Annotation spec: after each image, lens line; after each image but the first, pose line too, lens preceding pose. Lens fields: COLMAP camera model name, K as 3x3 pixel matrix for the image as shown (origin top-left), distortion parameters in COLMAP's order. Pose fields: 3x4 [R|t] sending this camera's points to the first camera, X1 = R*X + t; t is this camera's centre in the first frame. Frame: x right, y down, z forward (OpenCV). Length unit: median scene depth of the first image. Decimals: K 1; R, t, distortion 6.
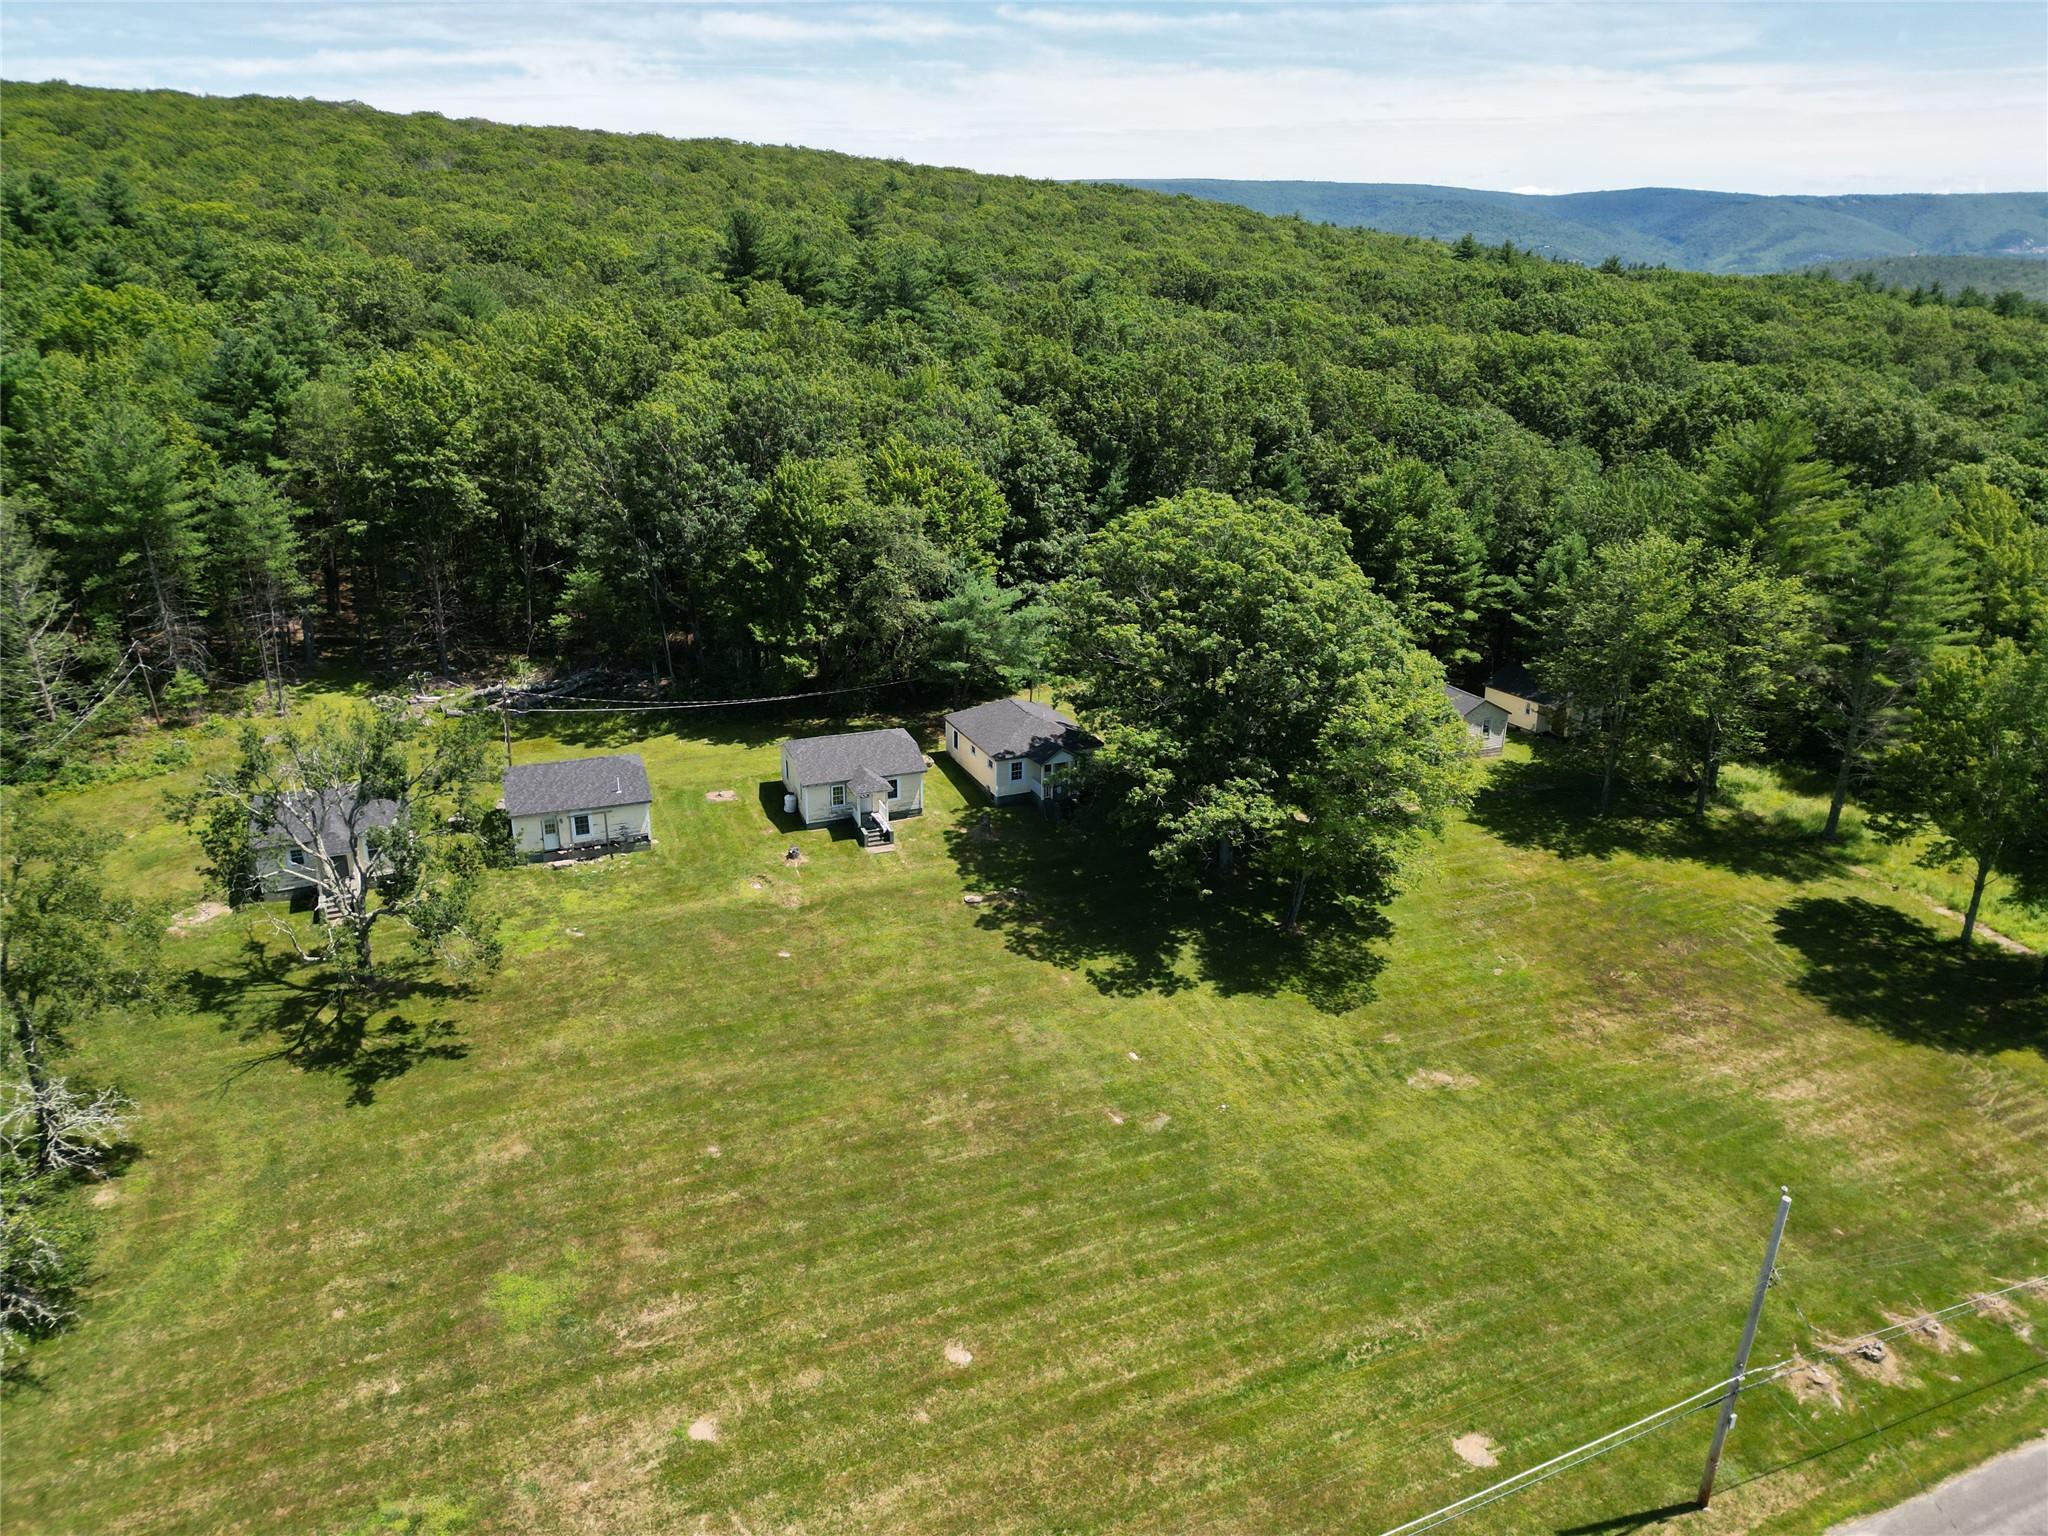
lens RADIAL K [[1429.4, 0, 1037.0], [0, 1429.4, 769.4], [0, 0, 1]] dist [0.066034, -0.051369]
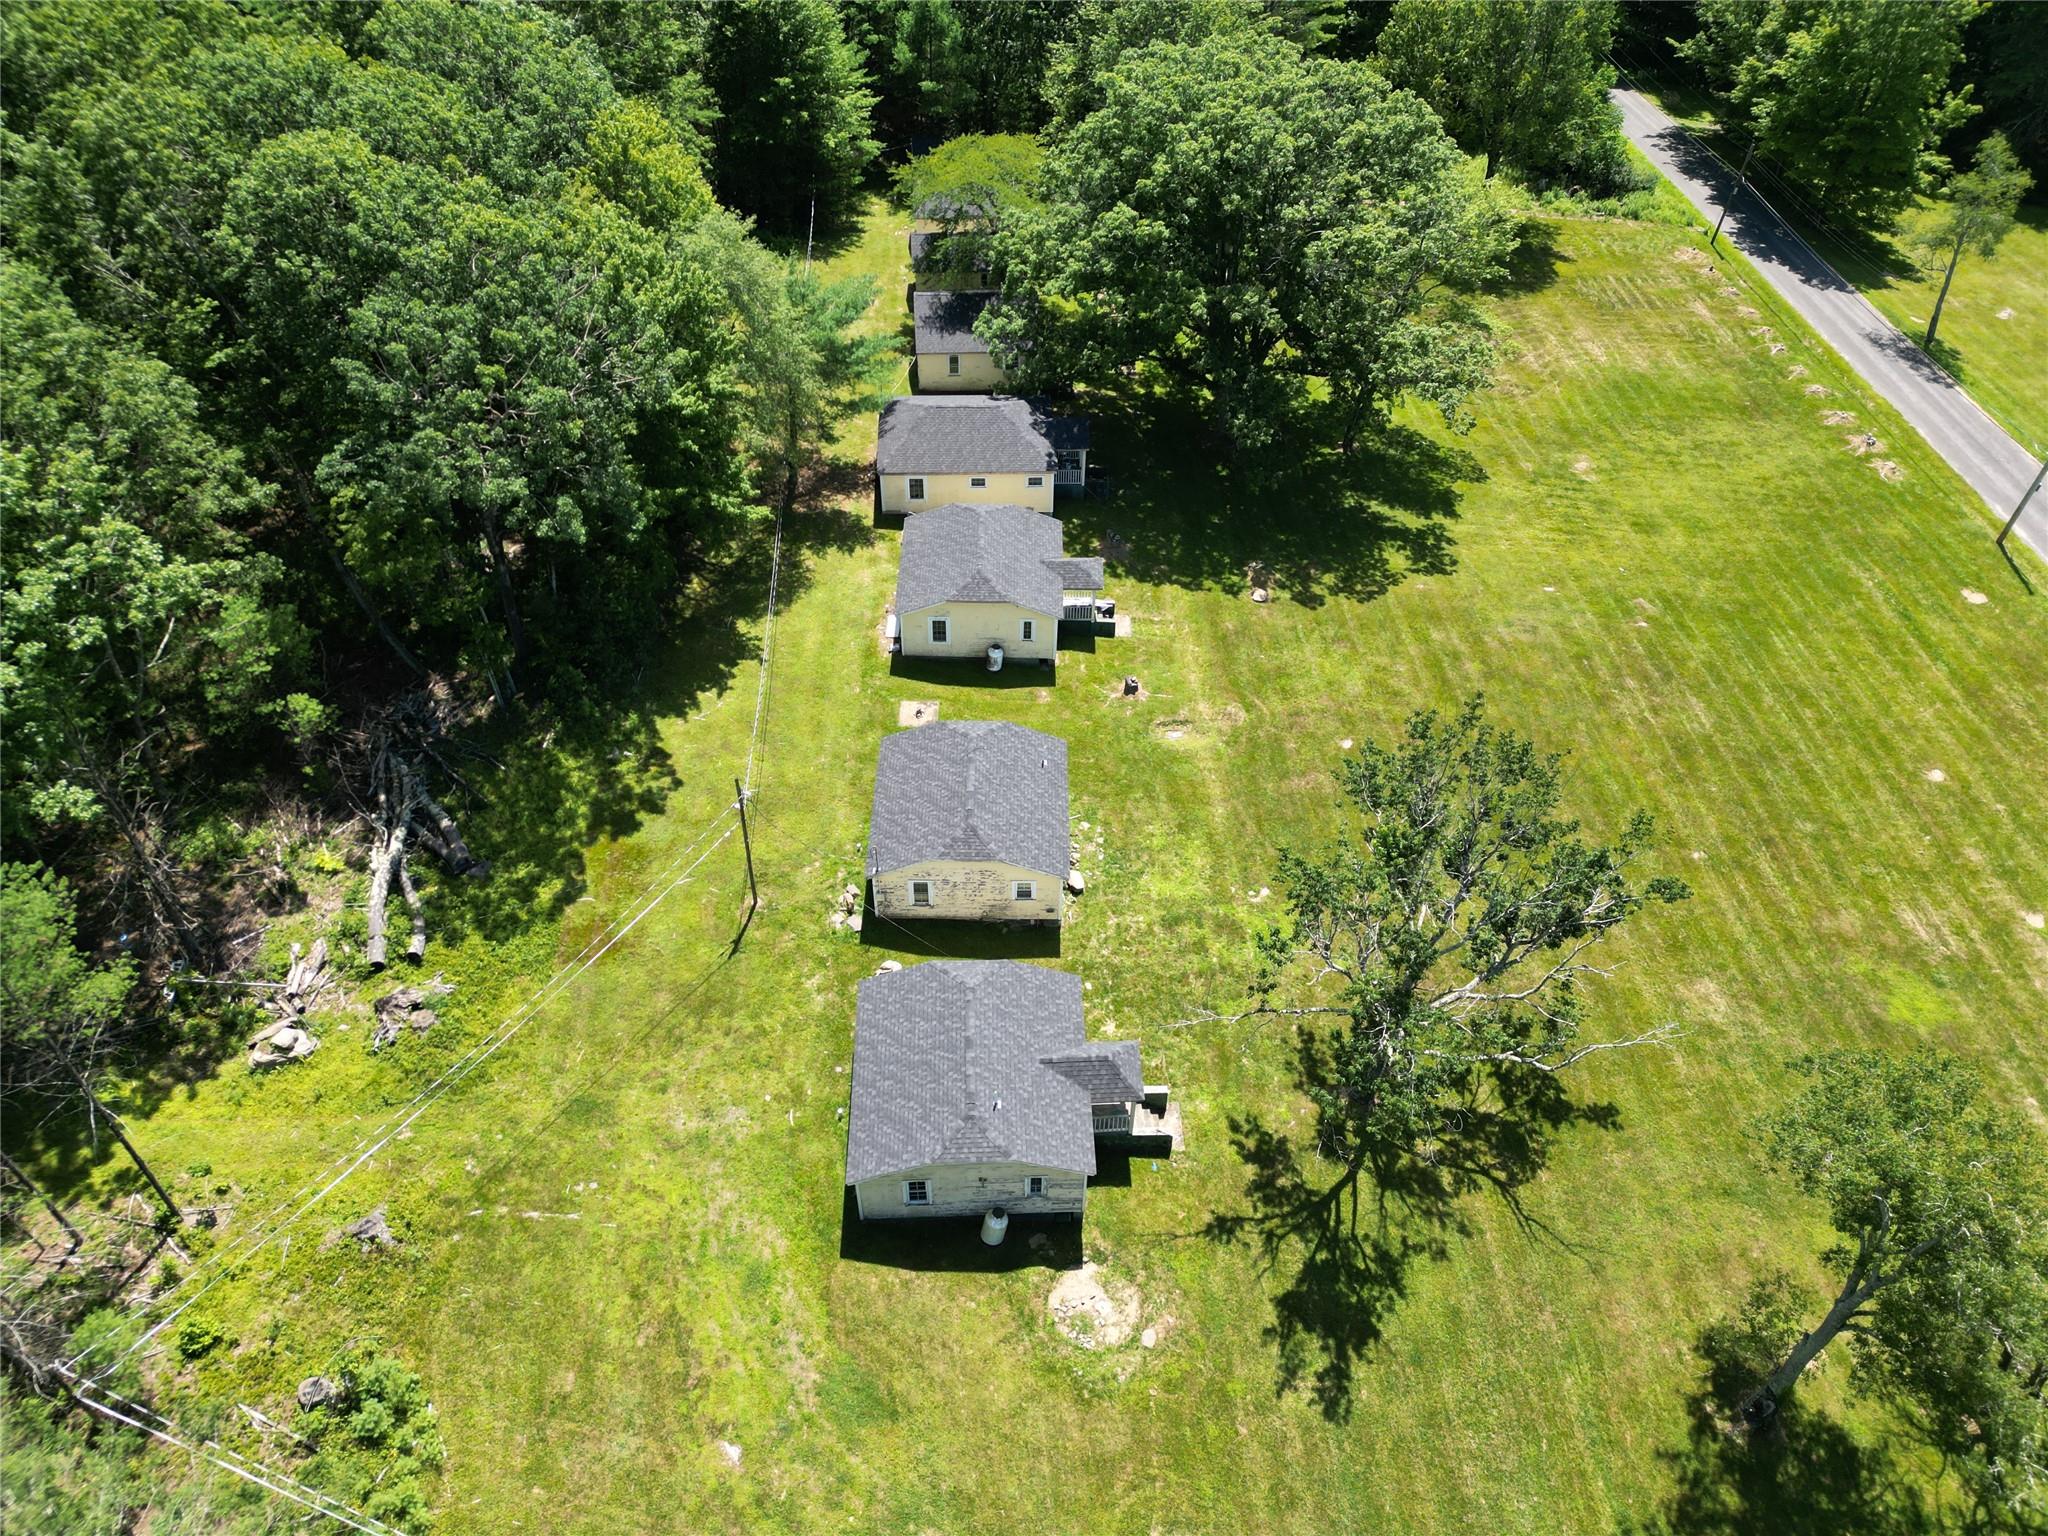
lens RADIAL K [[1409.9, 0, 1024.0], [0, 1409.9, 768.0], [0, 0, 1]] dist [0.020653, -0.000229]
pose [[0.368838, -0.653454, 0.661026, -1.004807], [0.319667, 0.756965, 0.569927, -0.507875], [-0.872795, 0.001097, 0.488085, 0.887817]]
